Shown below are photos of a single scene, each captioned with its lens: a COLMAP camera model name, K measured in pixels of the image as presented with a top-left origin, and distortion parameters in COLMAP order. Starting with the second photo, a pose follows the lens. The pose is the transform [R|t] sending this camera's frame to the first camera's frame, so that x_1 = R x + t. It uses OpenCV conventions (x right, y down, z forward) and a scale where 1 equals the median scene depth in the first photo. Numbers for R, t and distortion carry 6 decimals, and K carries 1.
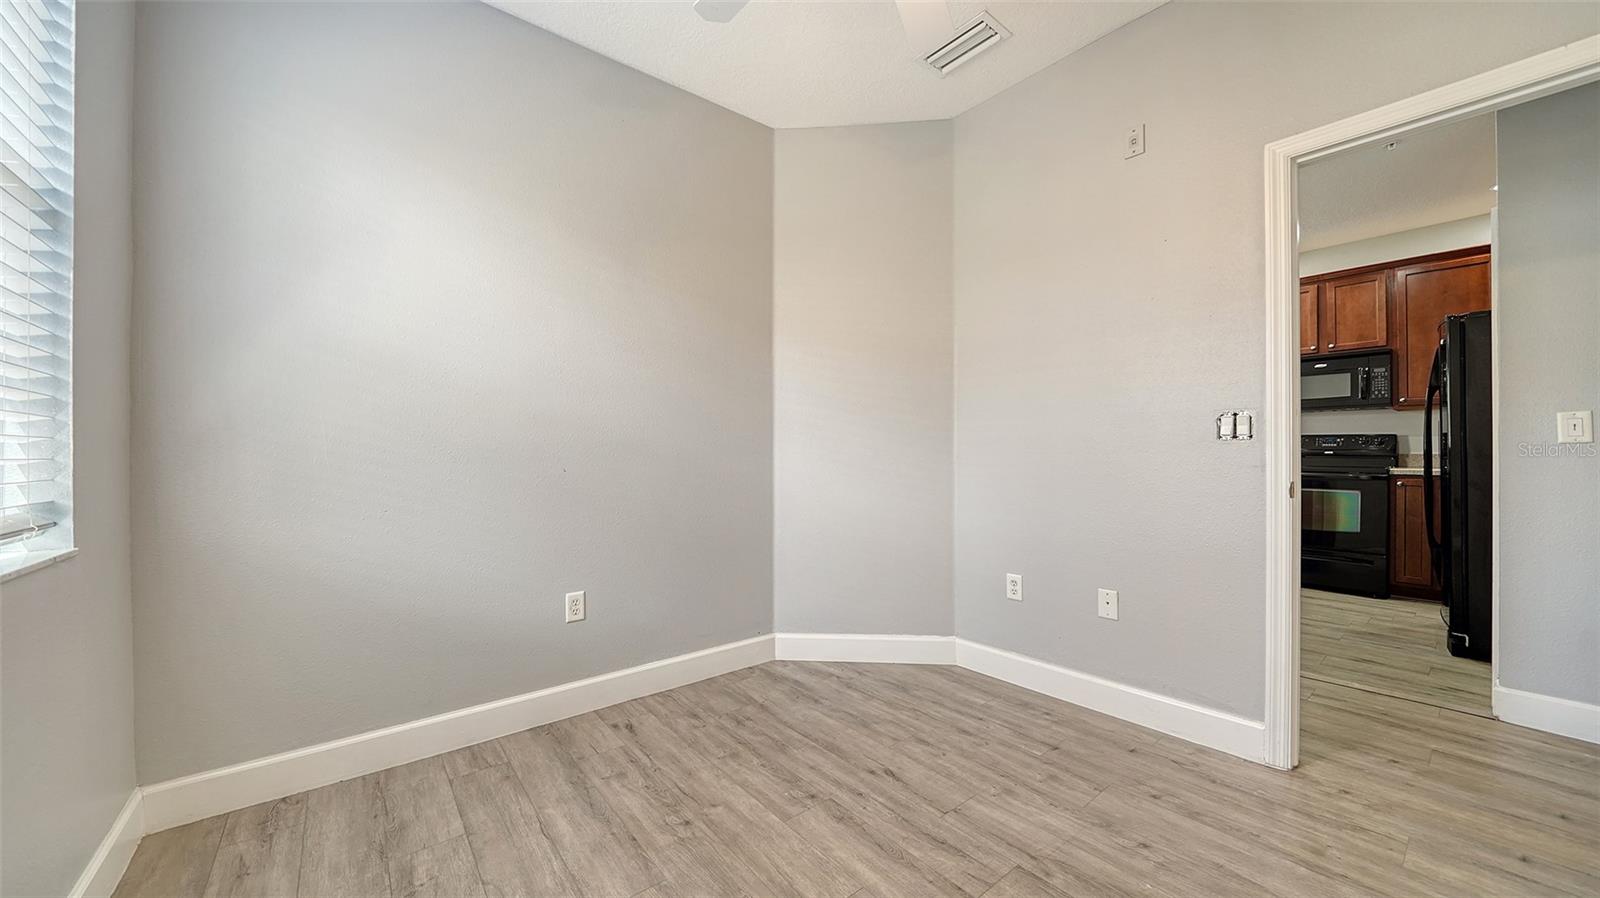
lens RADIAL K [[559.3, 0, 786.7], [0, 559.3, 446.7], [0, 0, 1]] dist [-0.011511, 0.000374]
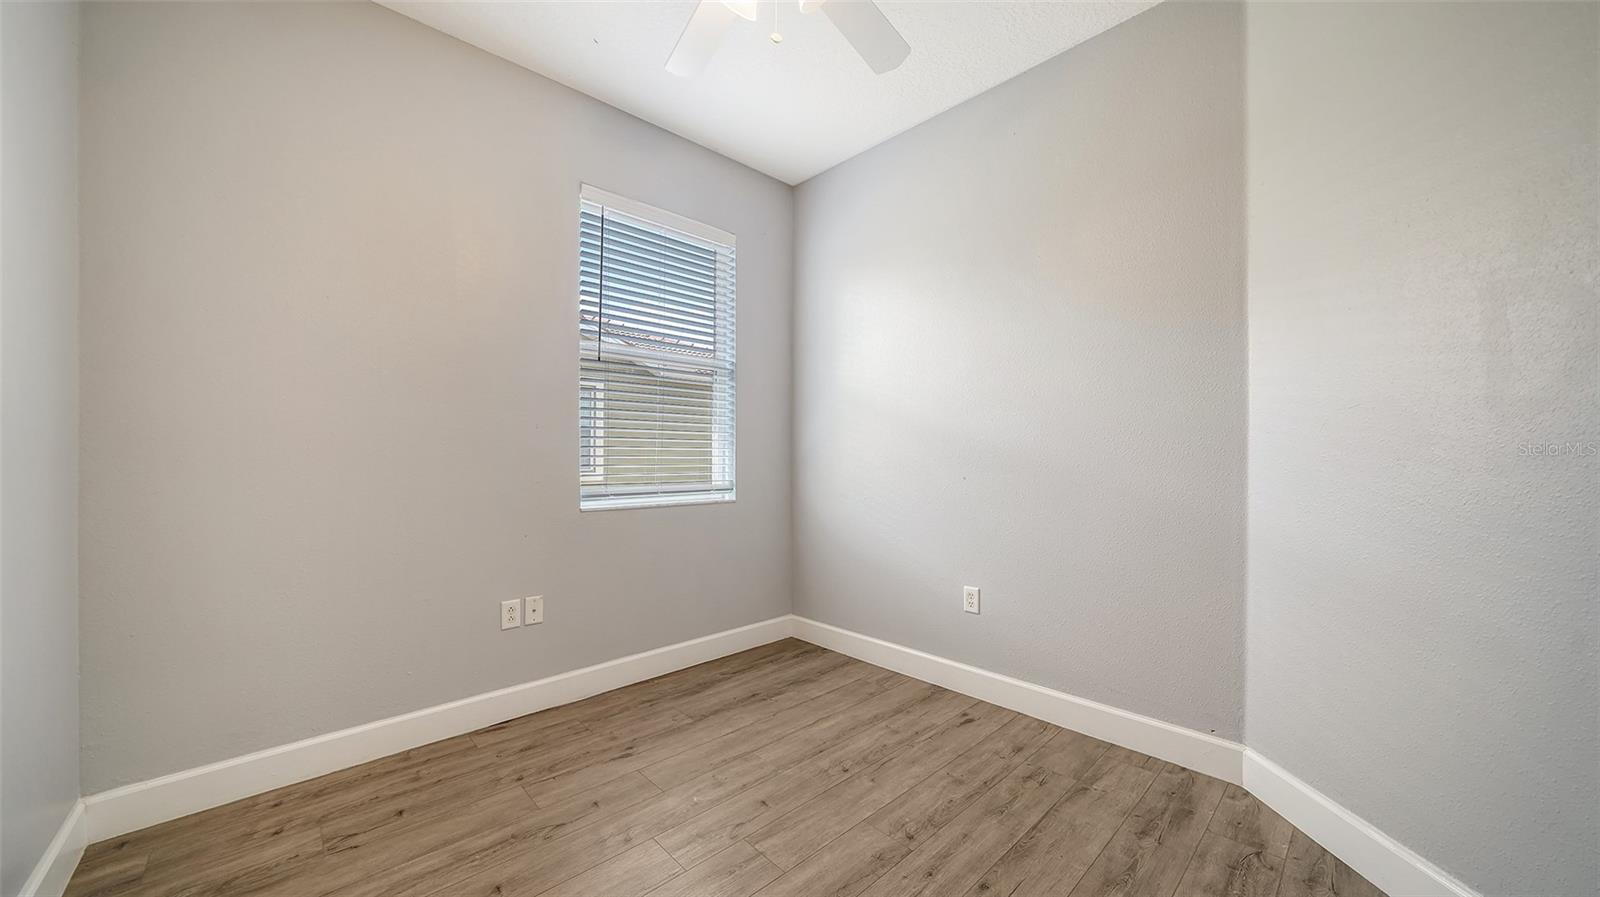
lens RADIAL K [[559.3, 0, 786.0], [0, 559.3, 451.2], [0, 0, 1]] dist [-0.011511, 0.000374]
pose [[0.091332, -0.008841, -0.995781, 0.819623], [0.013293, 0.999882, -0.007658, -0.008274], [0.995732, -0.012538, 0.091438, 0.616411]]
